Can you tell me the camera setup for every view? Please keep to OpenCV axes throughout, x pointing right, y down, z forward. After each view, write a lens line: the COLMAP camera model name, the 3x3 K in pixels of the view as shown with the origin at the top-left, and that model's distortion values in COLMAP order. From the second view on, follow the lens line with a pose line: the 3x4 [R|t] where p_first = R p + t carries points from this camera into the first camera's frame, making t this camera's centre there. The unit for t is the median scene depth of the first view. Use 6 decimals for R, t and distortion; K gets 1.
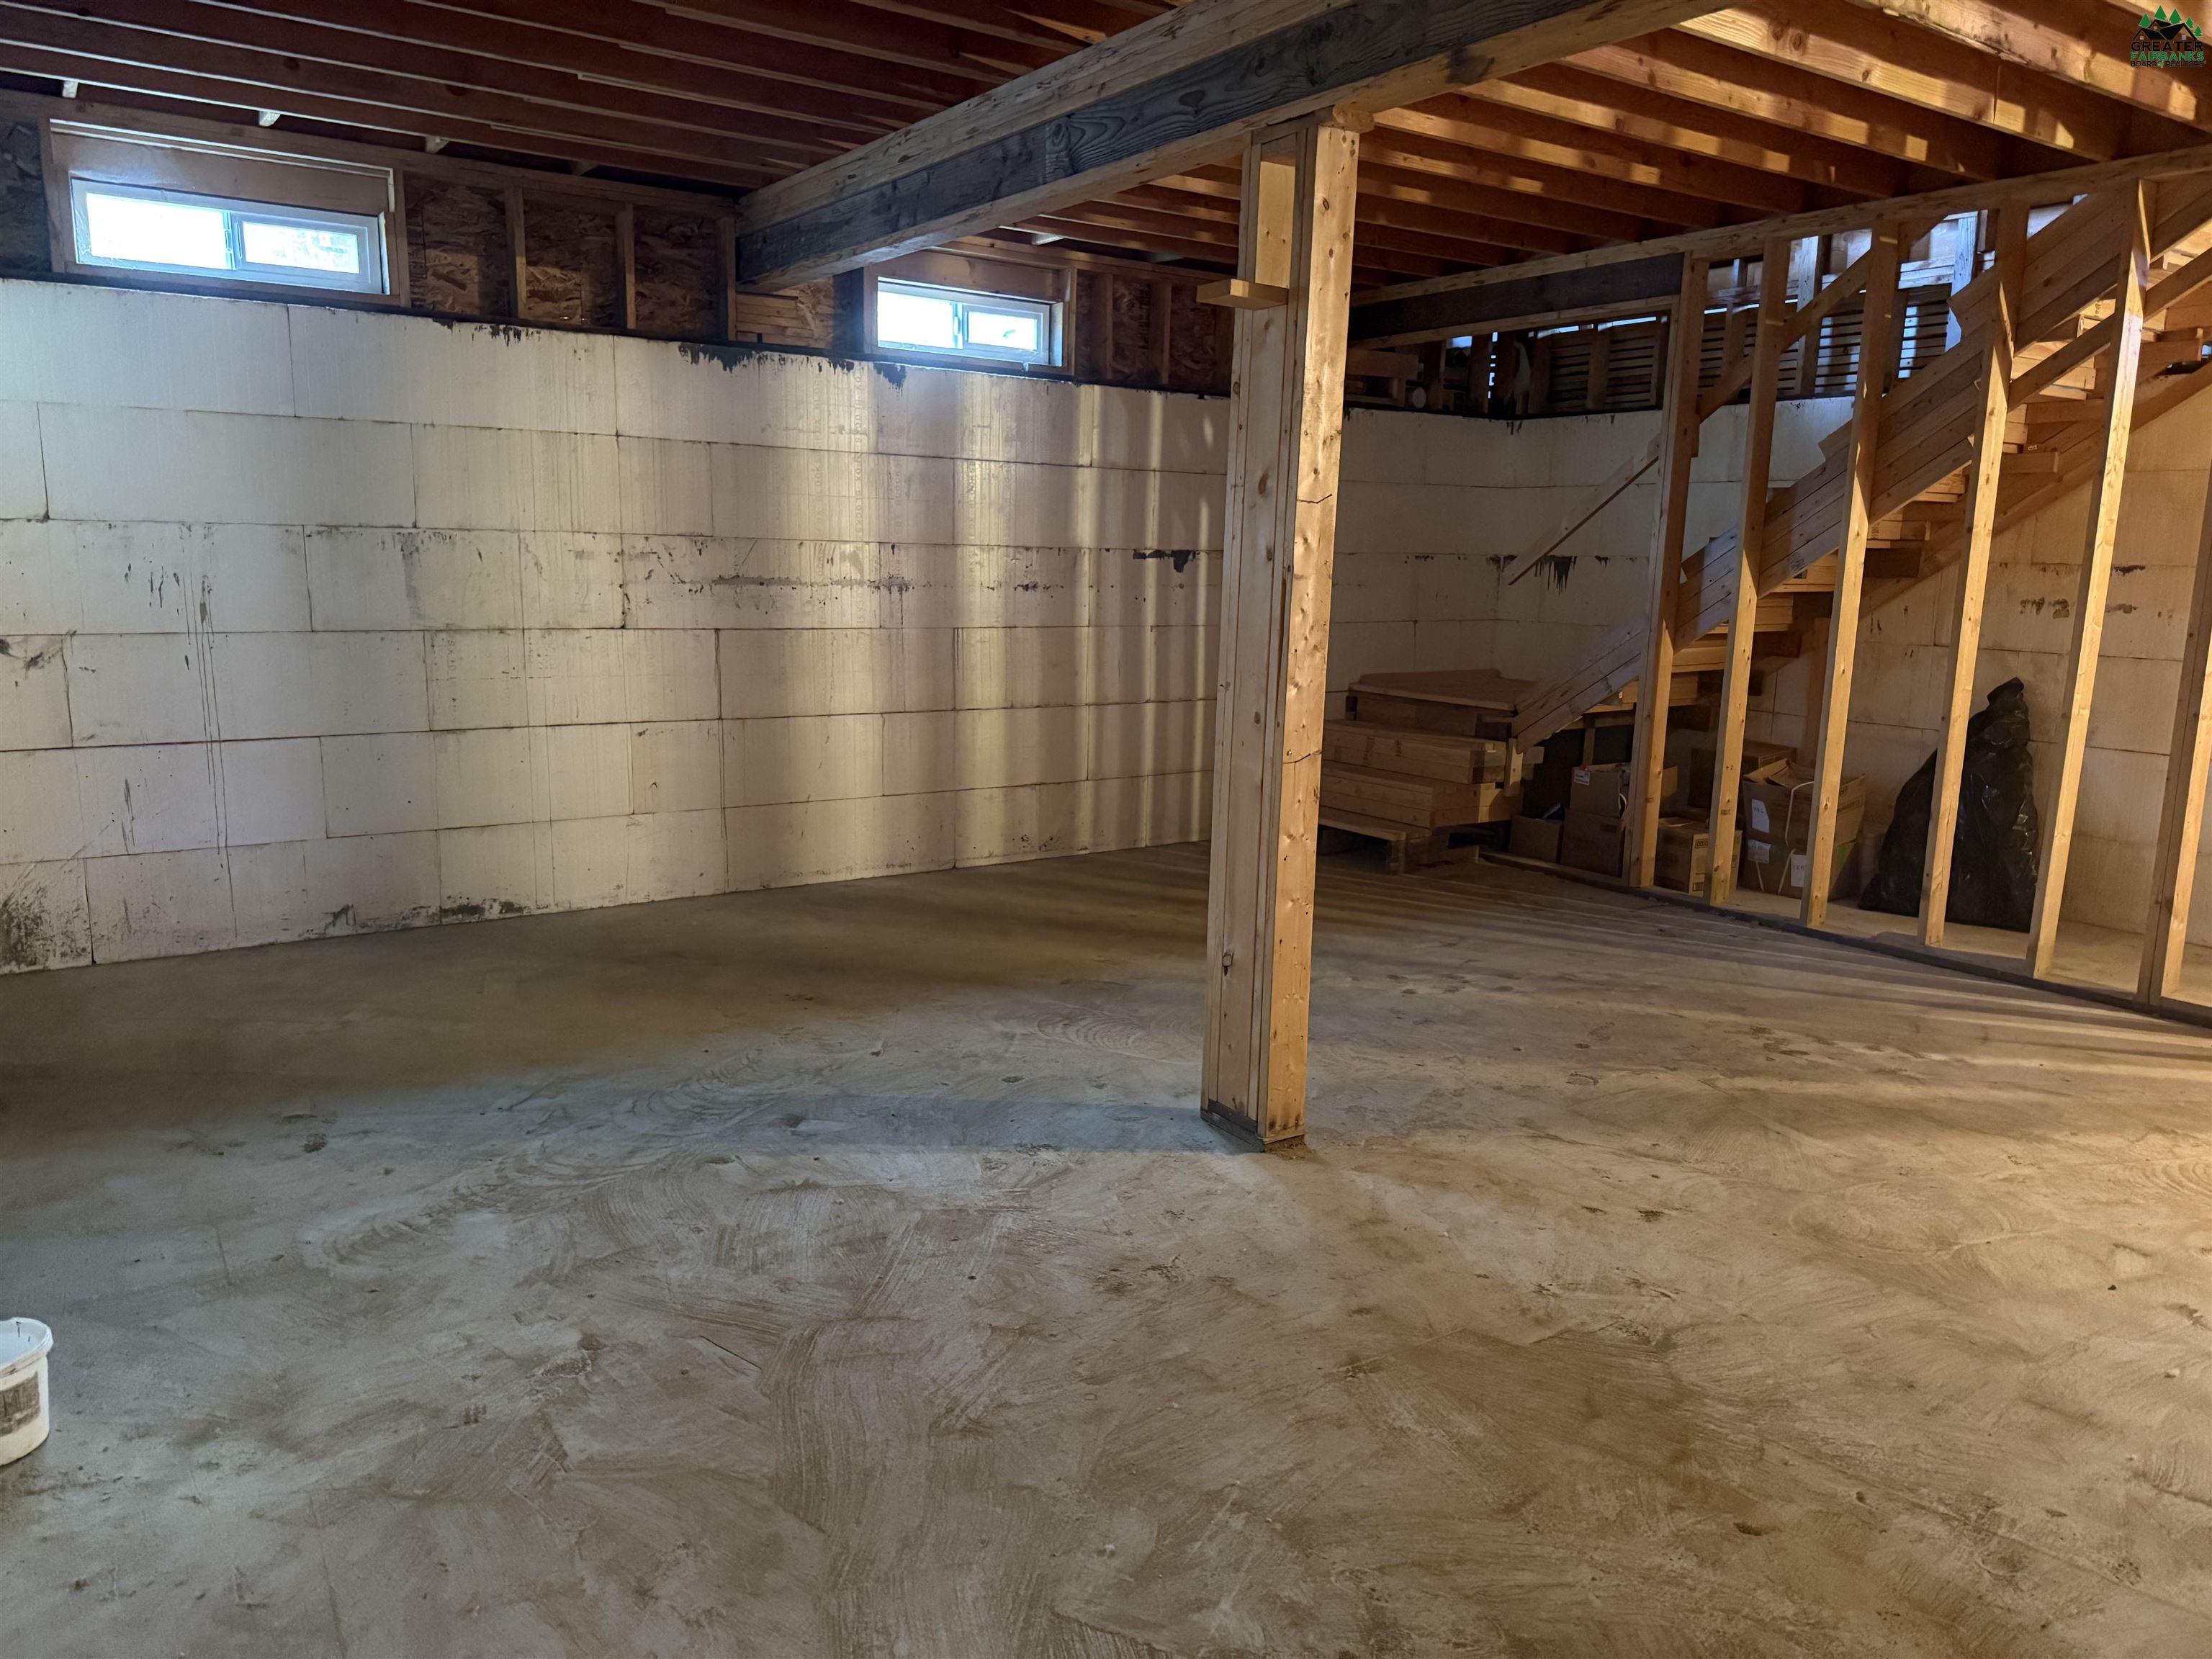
lens RADIAL K [[1560.2, 0, 1106.0], [0, 1560.2, 829.5], [0, 0, 1]] dist [-0.000381, -0.083916]
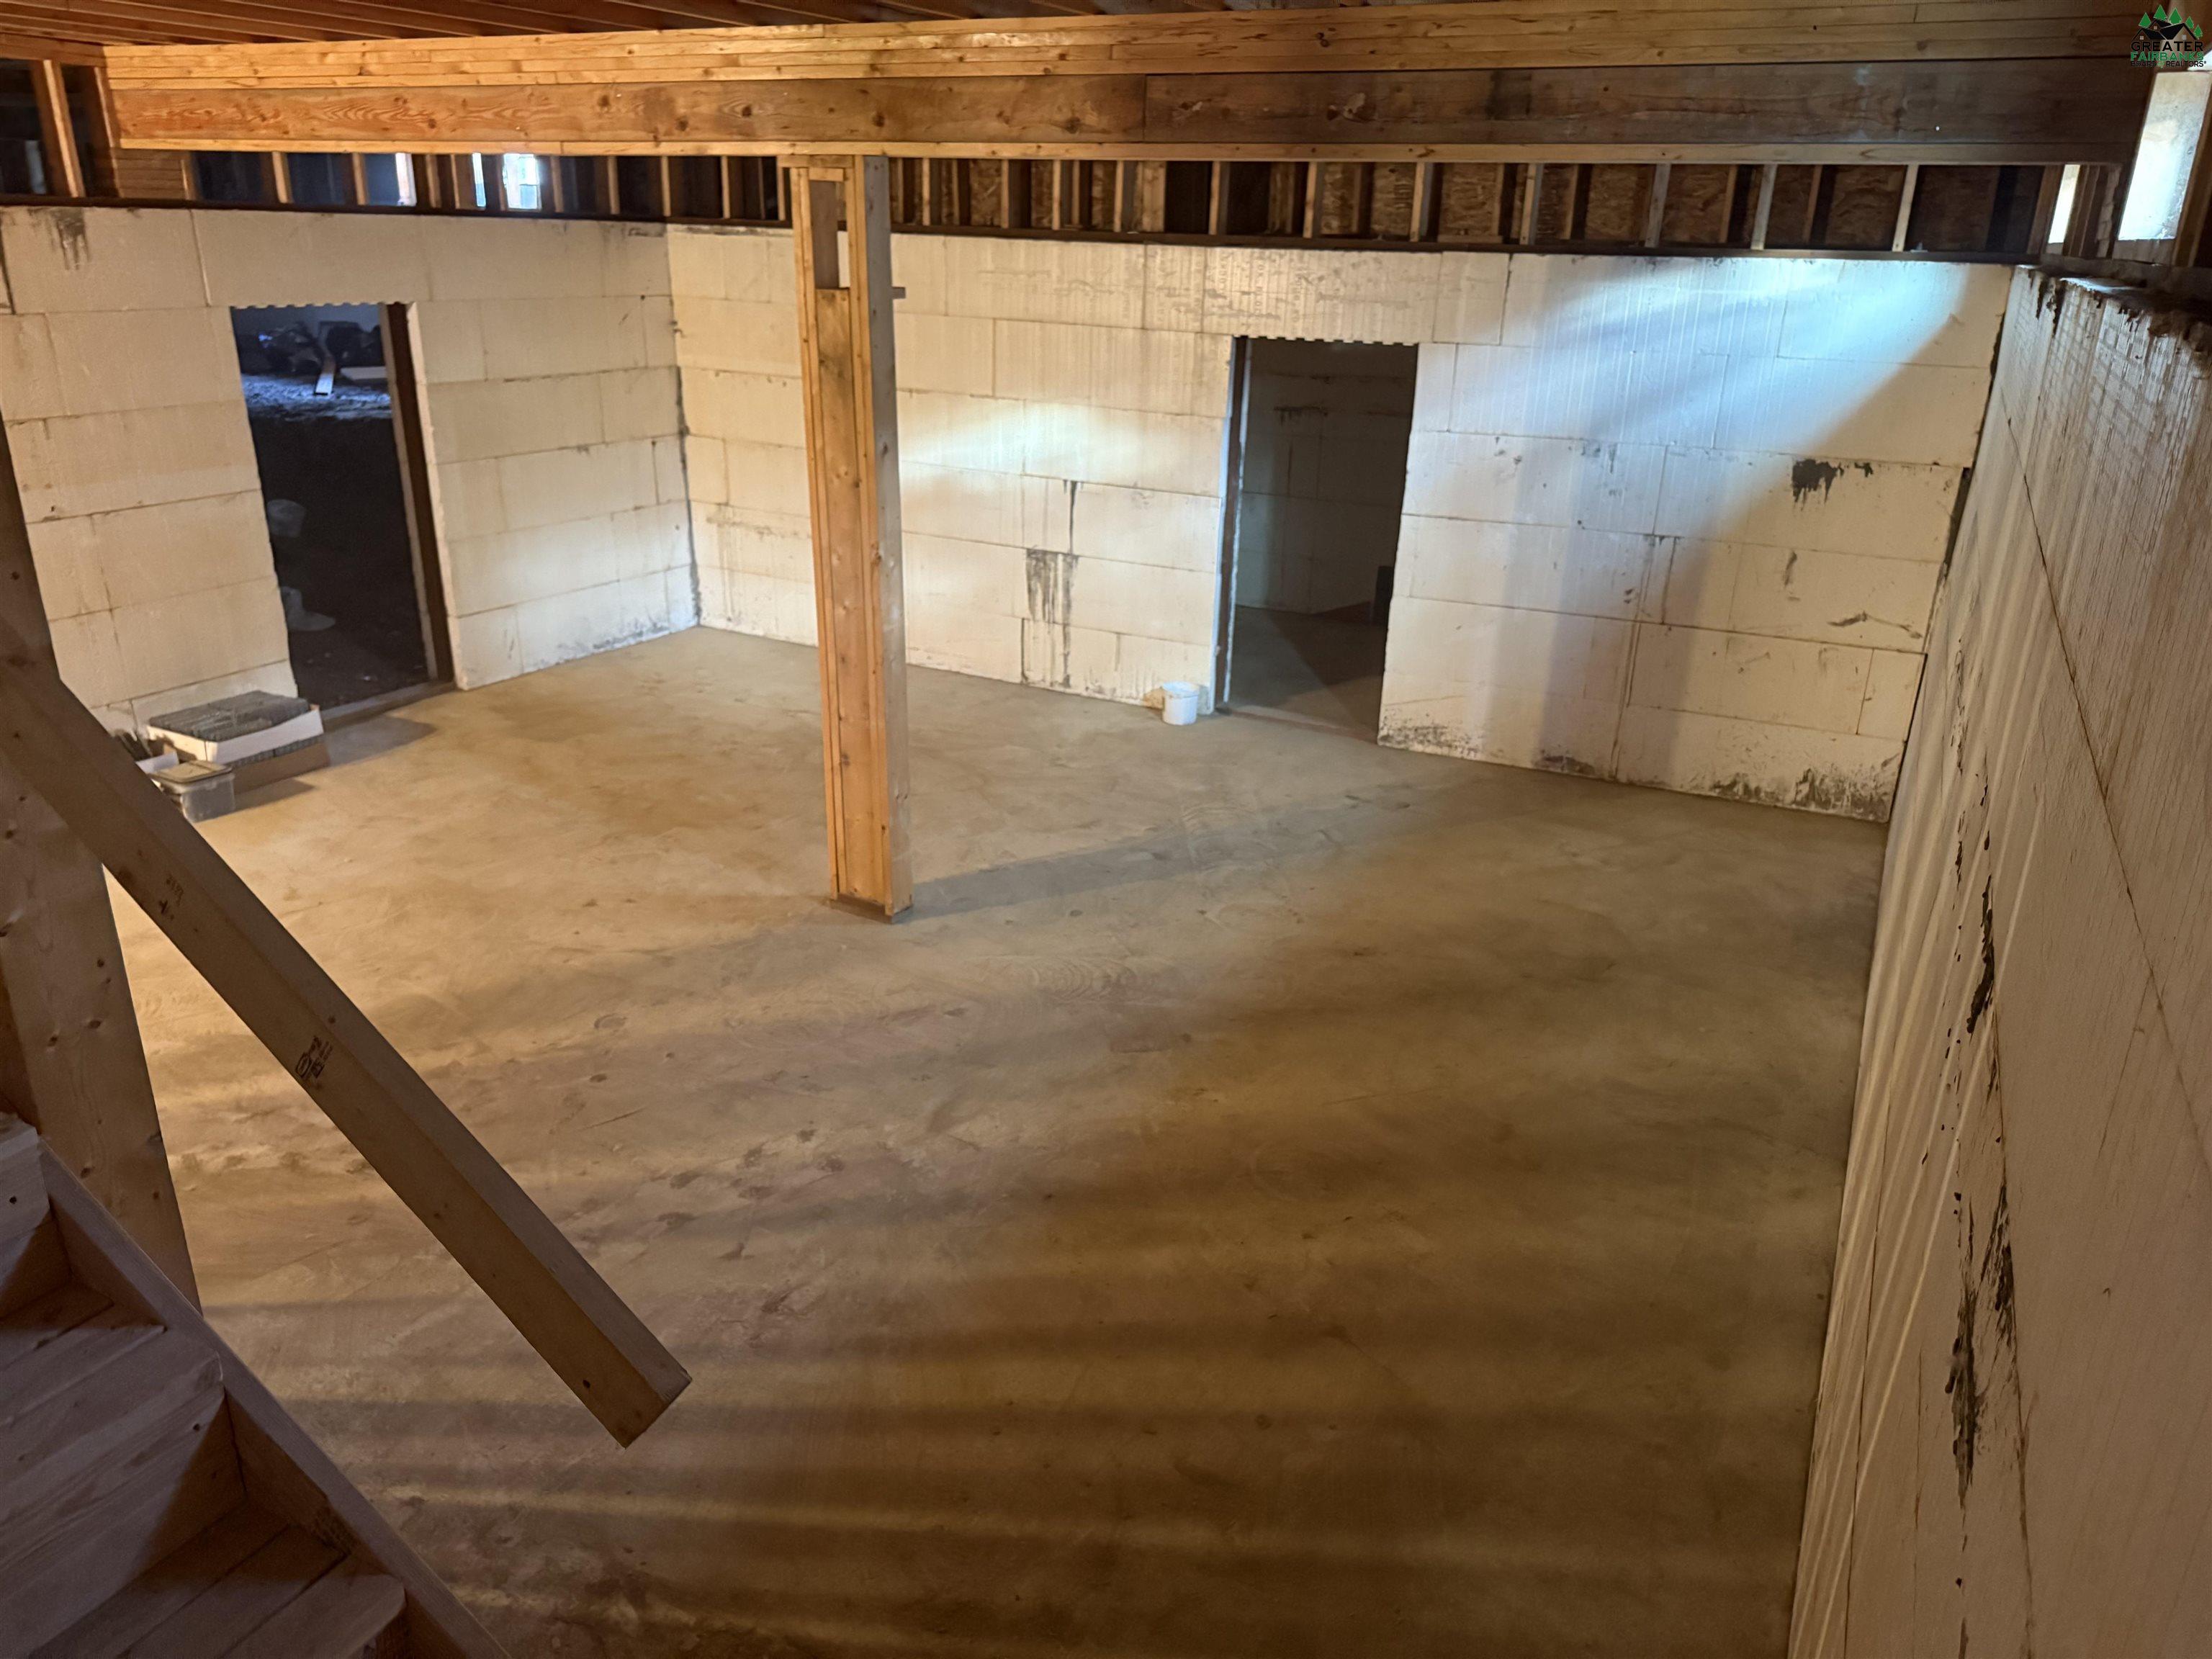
lens RADIAL K [[1541.3, 0, 1106.0], [0, 1541.3, 829.5], [0, 0, 1]] dist [0.040894, -0.192310]
pose [[-0.881264, 0.126536, -0.455370, 0.533595], [-0.126819, 0.864849, 0.485750, -0.567219], [0.455291, 0.485824, -0.746114, 2.122962]]
